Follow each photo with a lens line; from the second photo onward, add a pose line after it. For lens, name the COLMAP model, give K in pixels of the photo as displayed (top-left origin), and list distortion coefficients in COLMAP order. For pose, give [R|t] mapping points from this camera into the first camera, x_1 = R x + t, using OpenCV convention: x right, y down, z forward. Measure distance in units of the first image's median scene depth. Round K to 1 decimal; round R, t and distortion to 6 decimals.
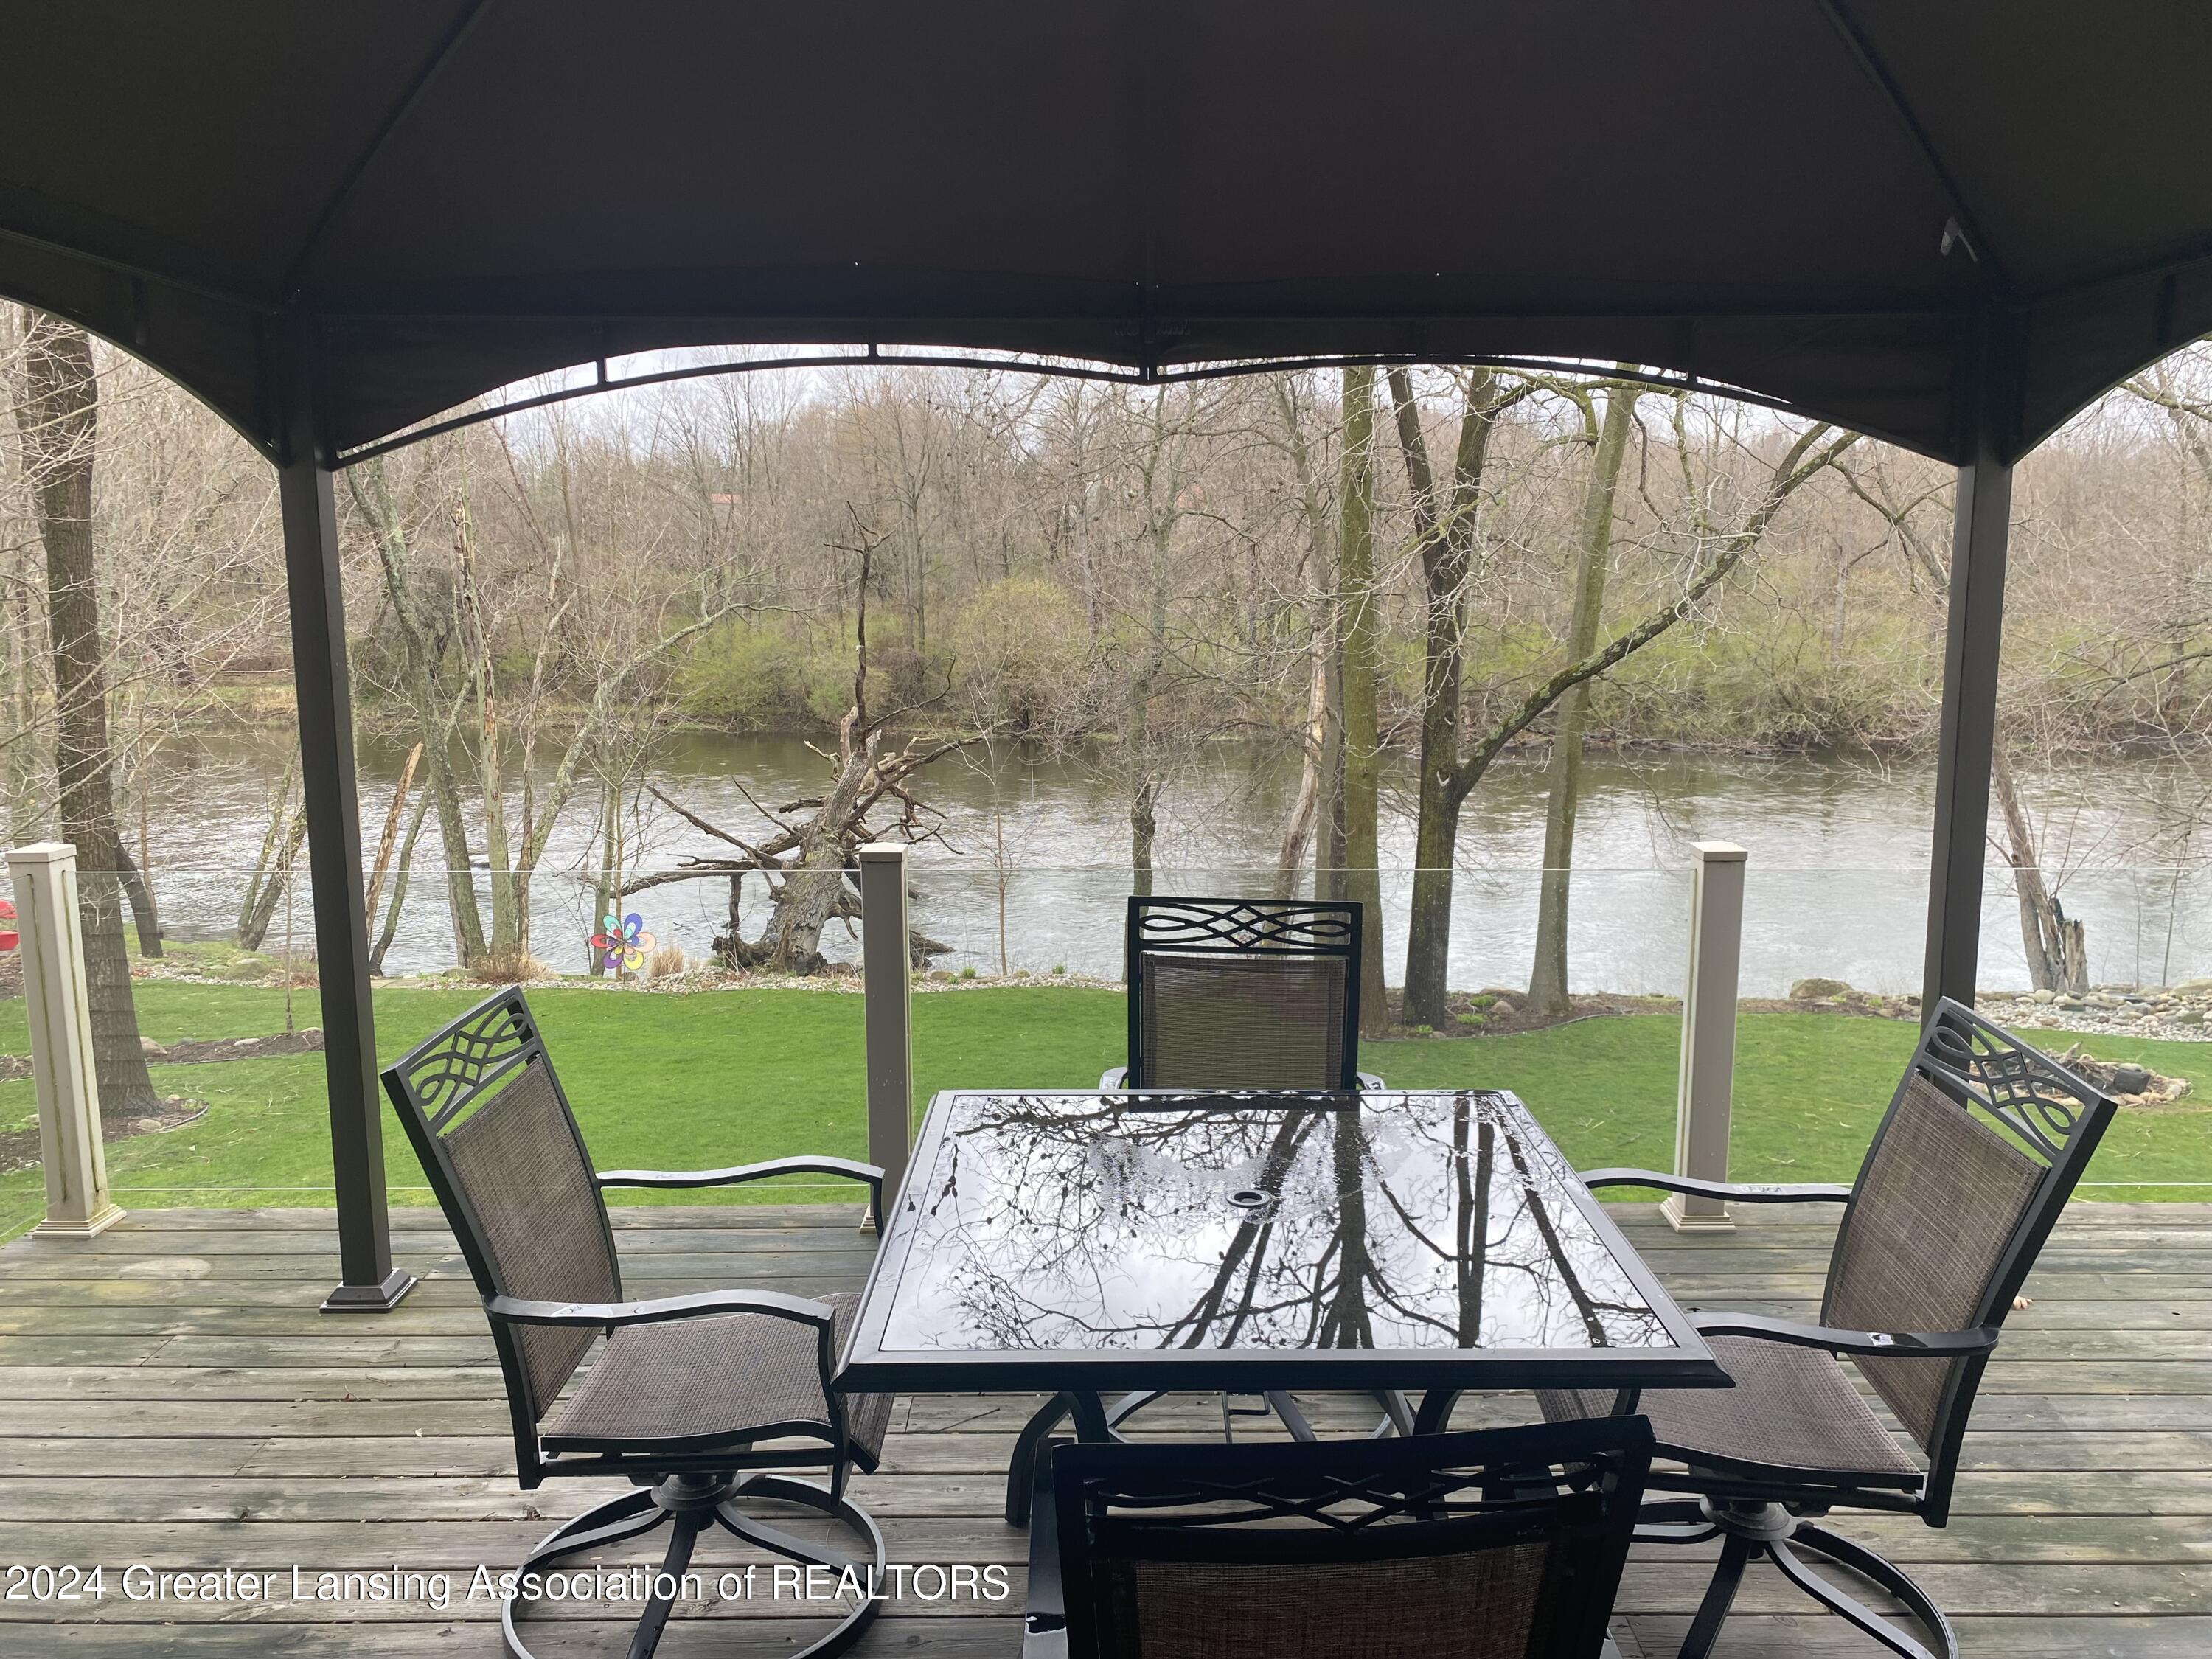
lens RADIAL K [[1715.1, 0, 1147.8], [0, 1715.1, 825.8], [0, 0, 1]] dist [0.003348, -0.007009]
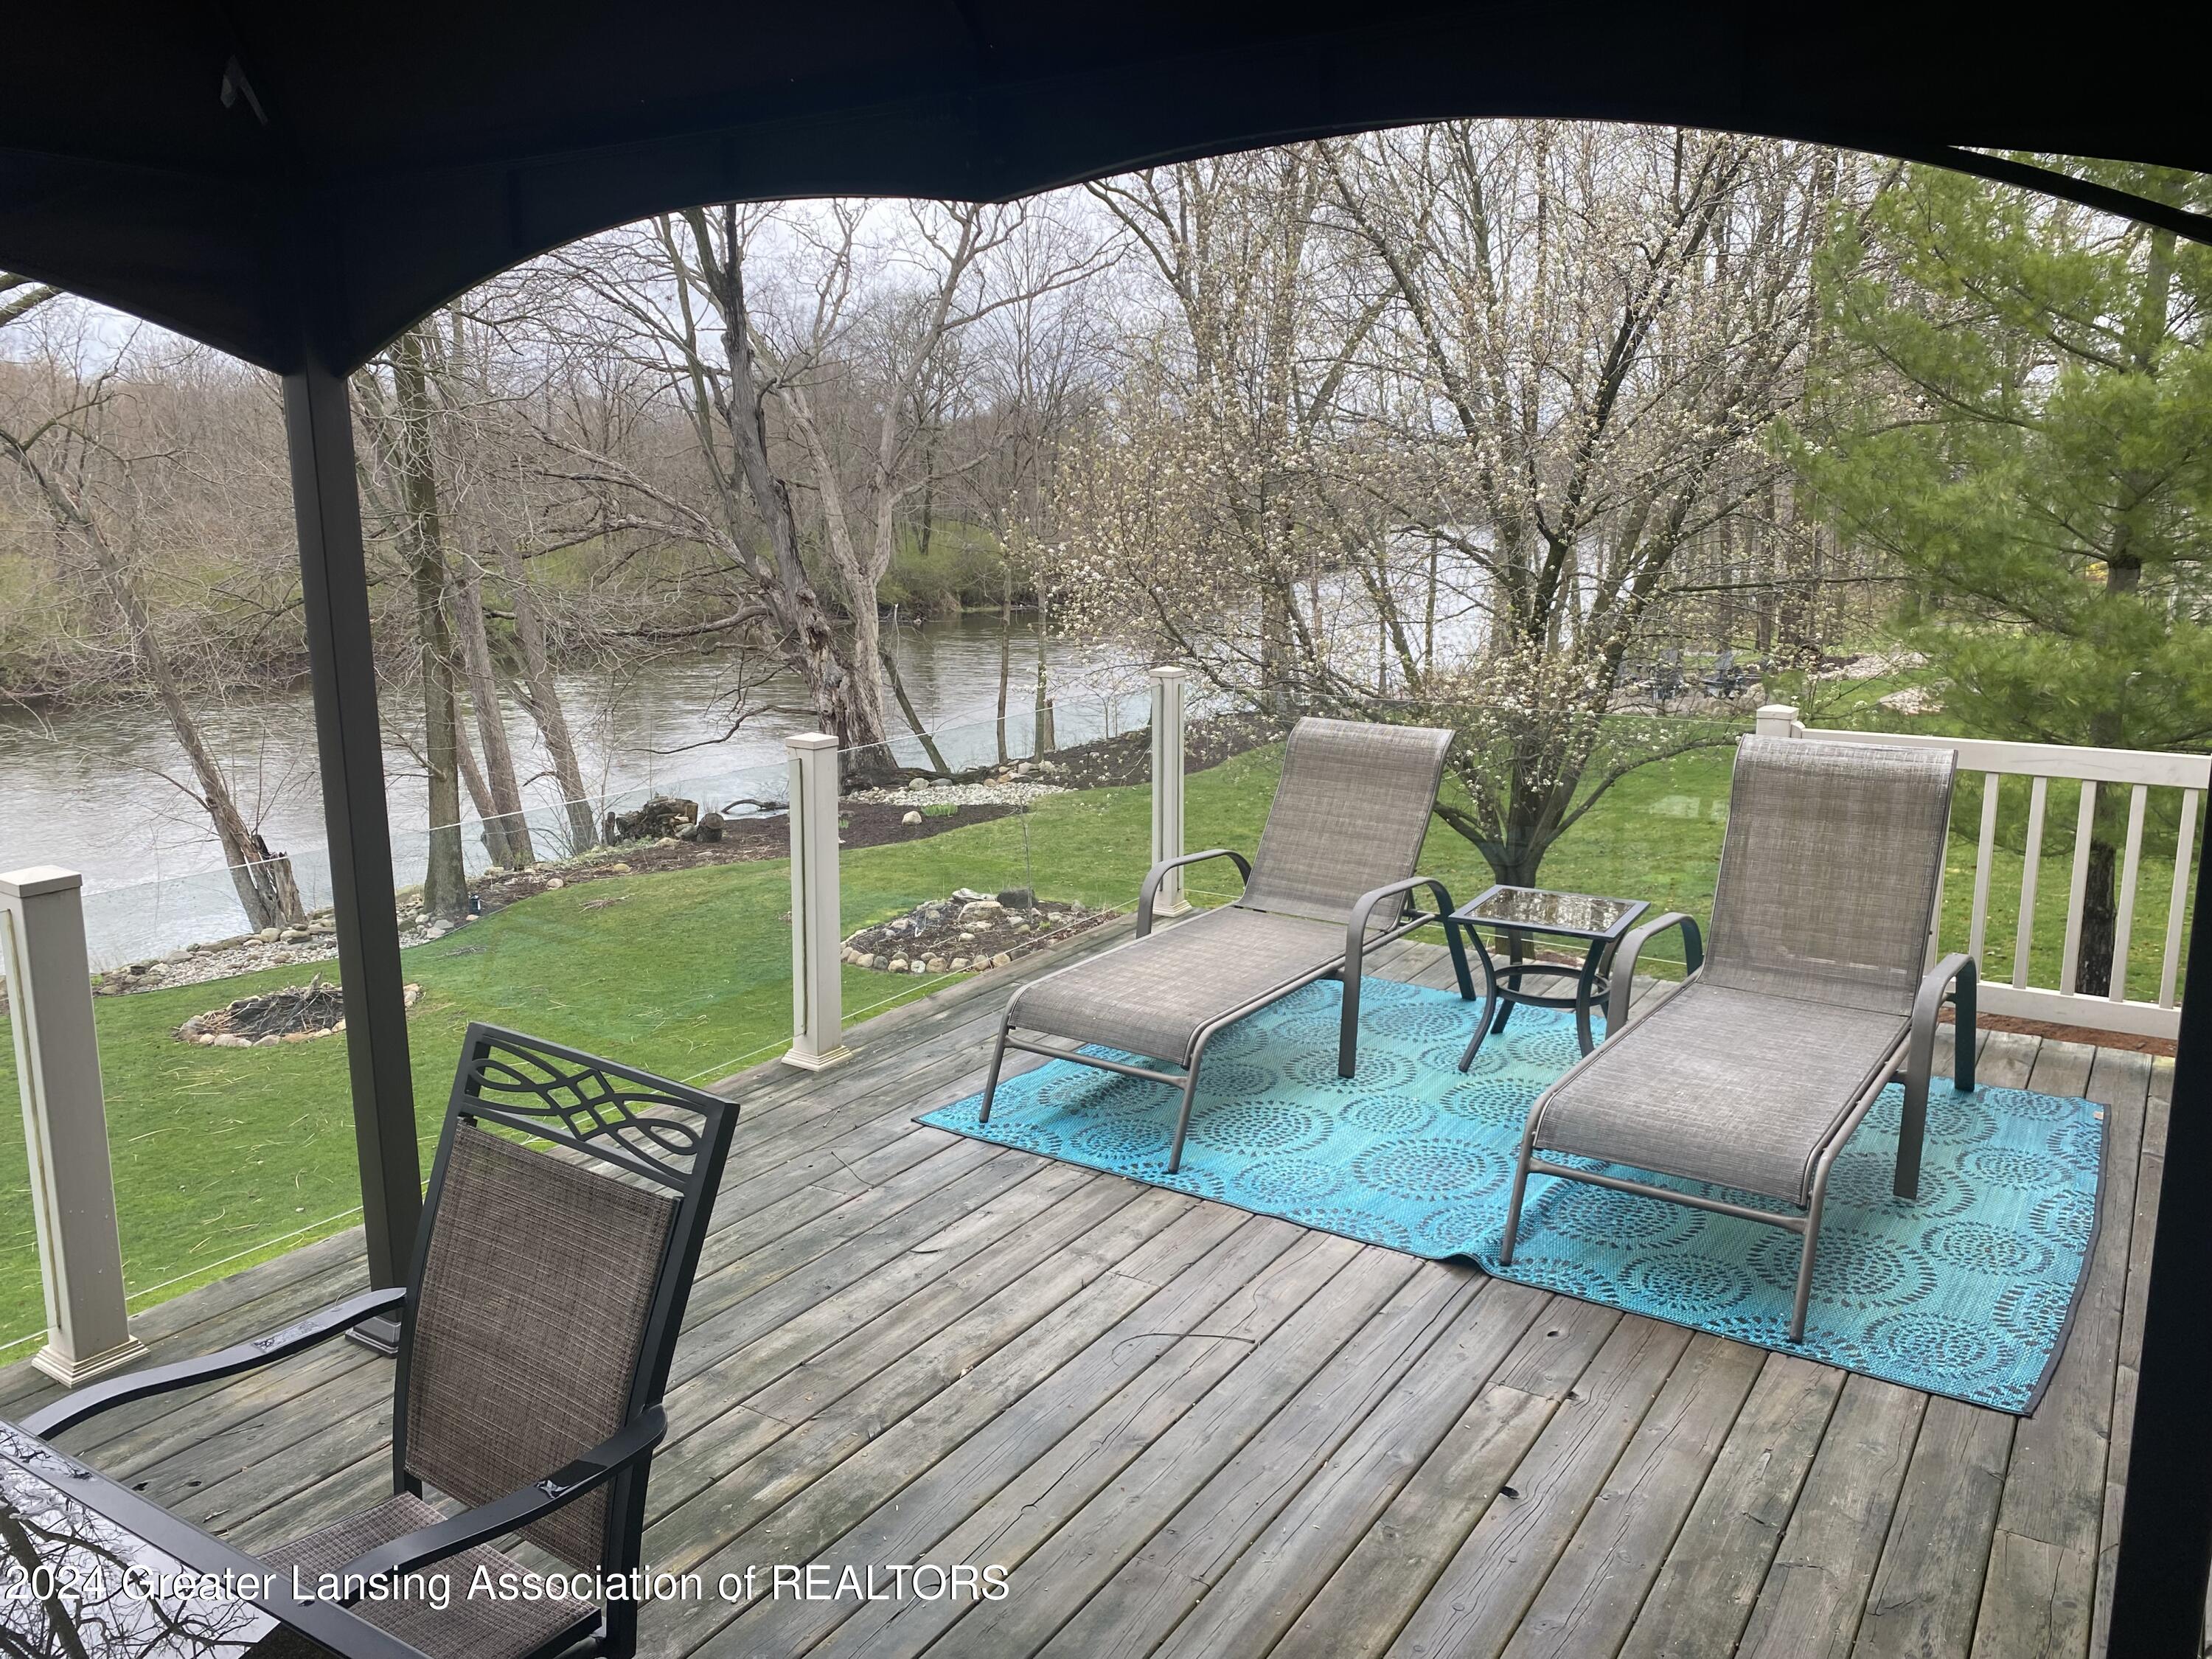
lens RADIAL K [[1684.5, 0, 1105.6], [0, 1684.5, 806.9], [0, 0, 1]] dist [0.003917, 0.001894]
pose [[0.550442, -0.155281, 0.820305, -0.010755], [0.131628, 0.986404, 0.098398, -0.031695], [-0.824432, 0.053813, 0.563398, 0.227502]]
